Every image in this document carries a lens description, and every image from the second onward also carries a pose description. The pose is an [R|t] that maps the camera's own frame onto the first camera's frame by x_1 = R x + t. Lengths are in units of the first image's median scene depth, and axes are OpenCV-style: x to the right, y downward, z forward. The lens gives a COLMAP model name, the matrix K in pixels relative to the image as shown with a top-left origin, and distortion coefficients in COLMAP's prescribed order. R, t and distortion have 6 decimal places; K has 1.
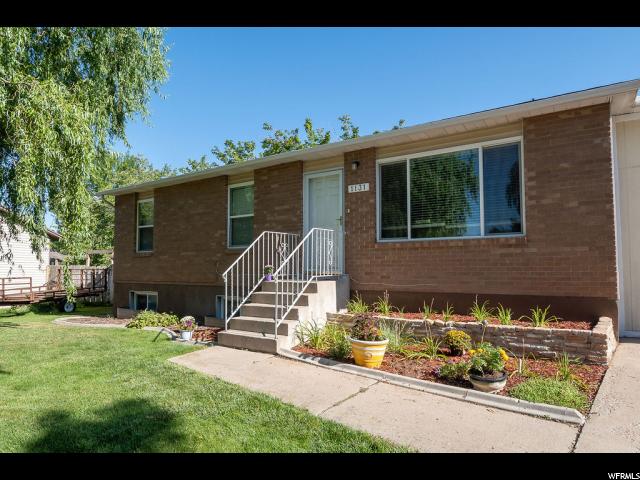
lens RADIAL K [[304.1, 0, 334.0], [0, 304.1, 242.3], [0, 0, 1]] dist [0.002629, 0.000488]
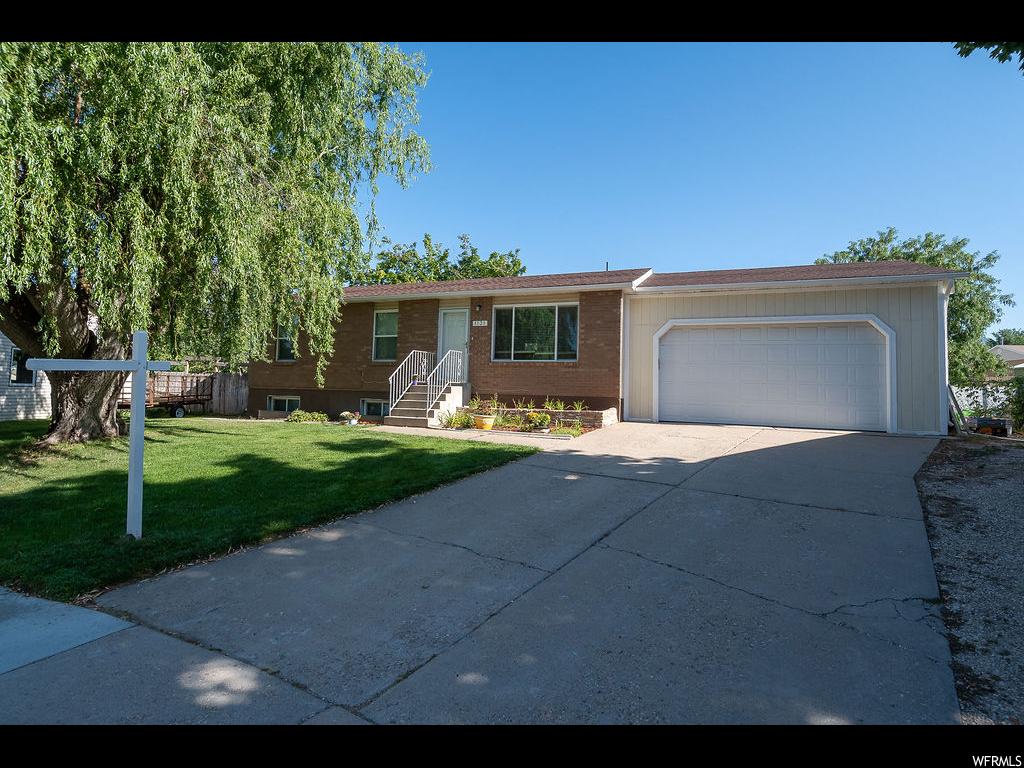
lens RADIAL K [[452.7, 0, 514.2], [0, 452.7, 357.6], [0, 0, 1]] dist [-0.000114, -0.000233]
pose [[0.979972, 0.042034, 0.194648, -0.186270], [-0.042027, 0.999108, -0.004169, -0.014496], [-0.194649, -0.004095, 0.980864, -1.235447]]
